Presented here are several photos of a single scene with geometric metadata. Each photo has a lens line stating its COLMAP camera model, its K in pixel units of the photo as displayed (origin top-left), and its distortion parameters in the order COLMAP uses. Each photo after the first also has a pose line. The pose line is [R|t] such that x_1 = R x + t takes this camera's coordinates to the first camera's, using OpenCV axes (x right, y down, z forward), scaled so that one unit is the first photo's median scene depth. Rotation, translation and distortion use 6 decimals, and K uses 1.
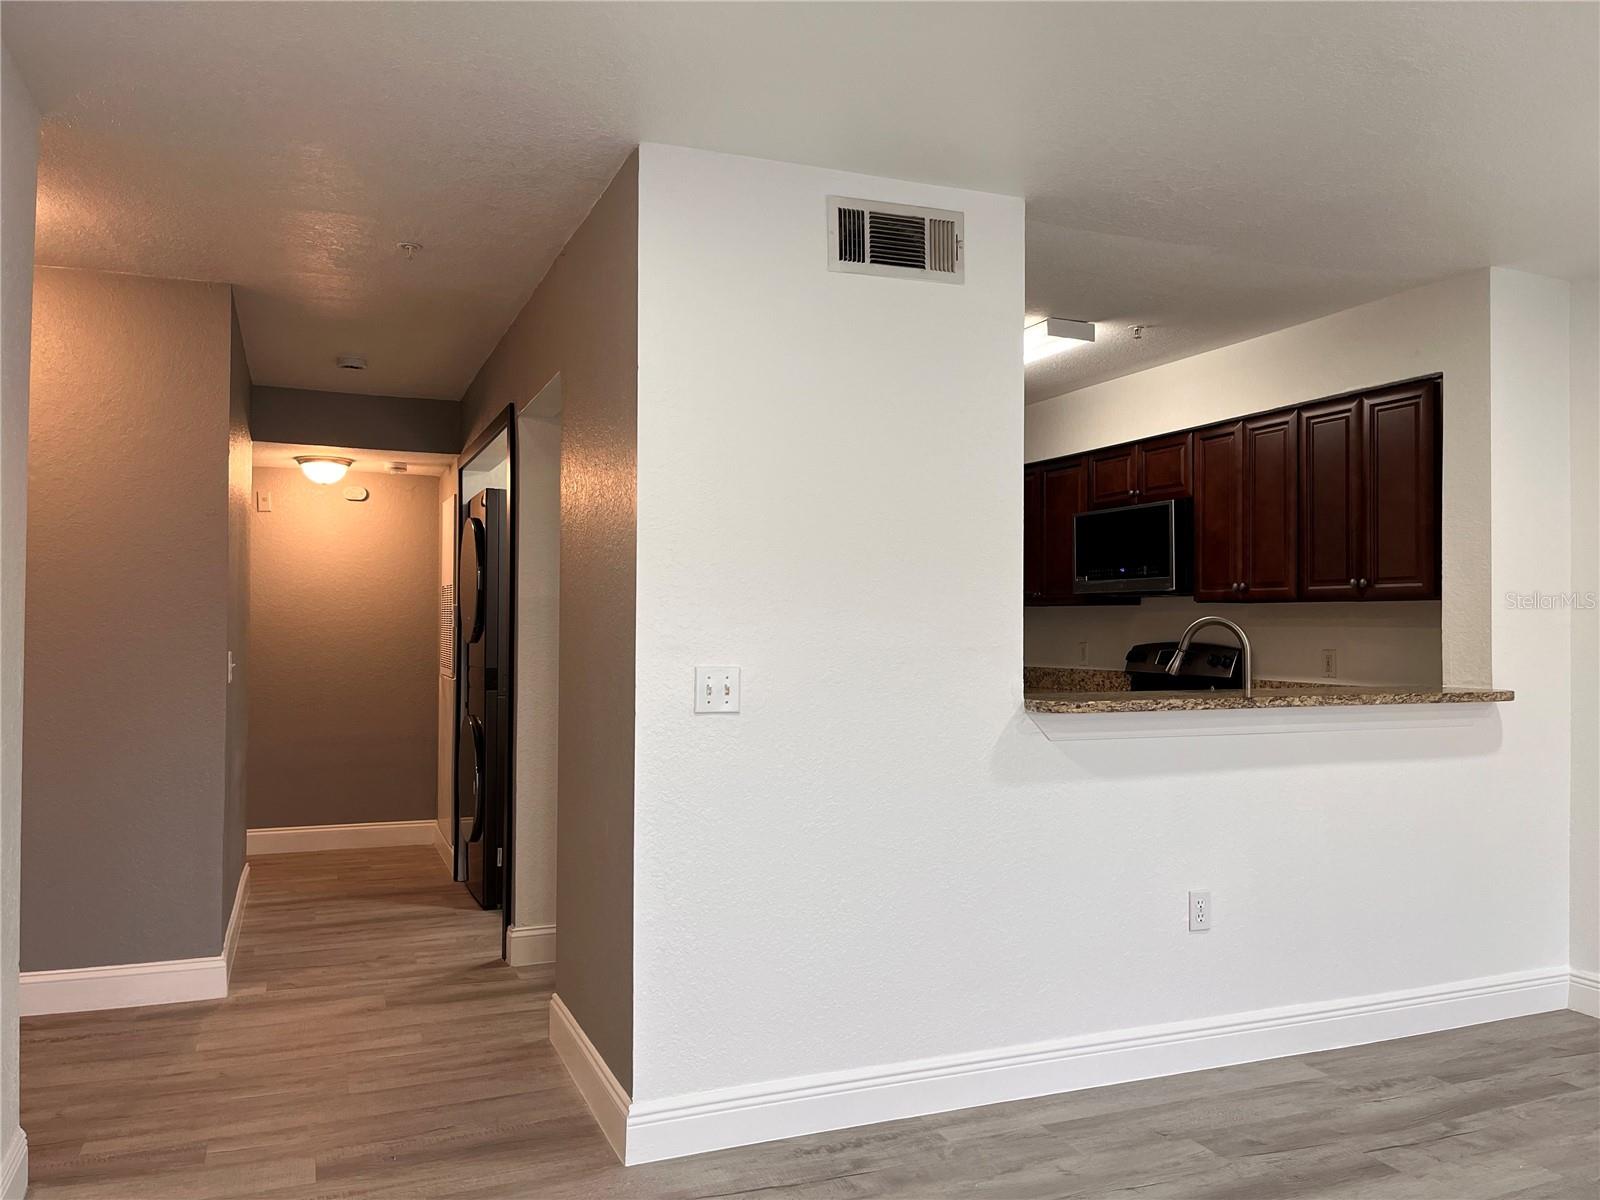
lens RADIAL K [[1223.8, 0, 769.9], [0, 1223.8, 598.8], [0, 0, 1]] dist [0.001728, -0.020734]
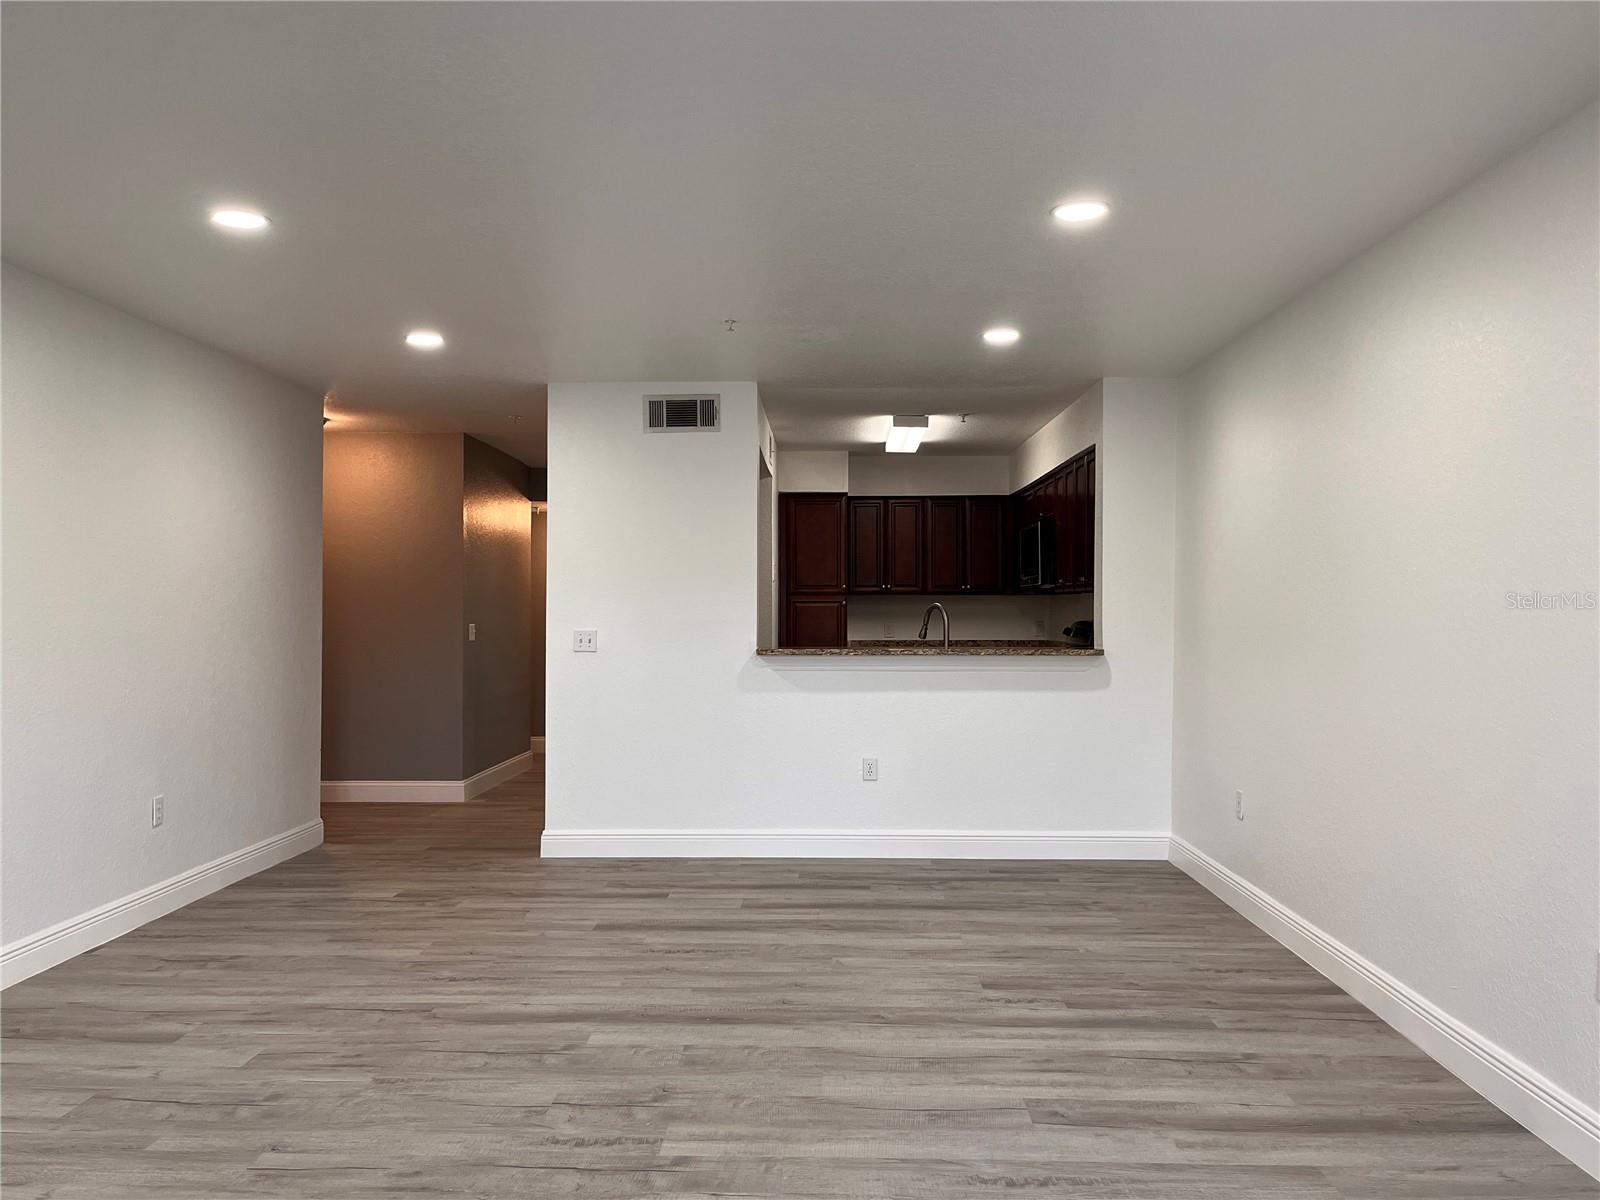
lens RADIAL K [[1223.8, 0, 790.4], [0, 1223.8, 606.5], [0, 0, 1]] dist [0.001728, -0.020734]
pose [[0.914212, -0.004348, -0.405212, 1.012067], [0.012982, 0.999743, 0.018563, -0.016559], [0.405028, -0.022231, 0.914034, -0.699712]]
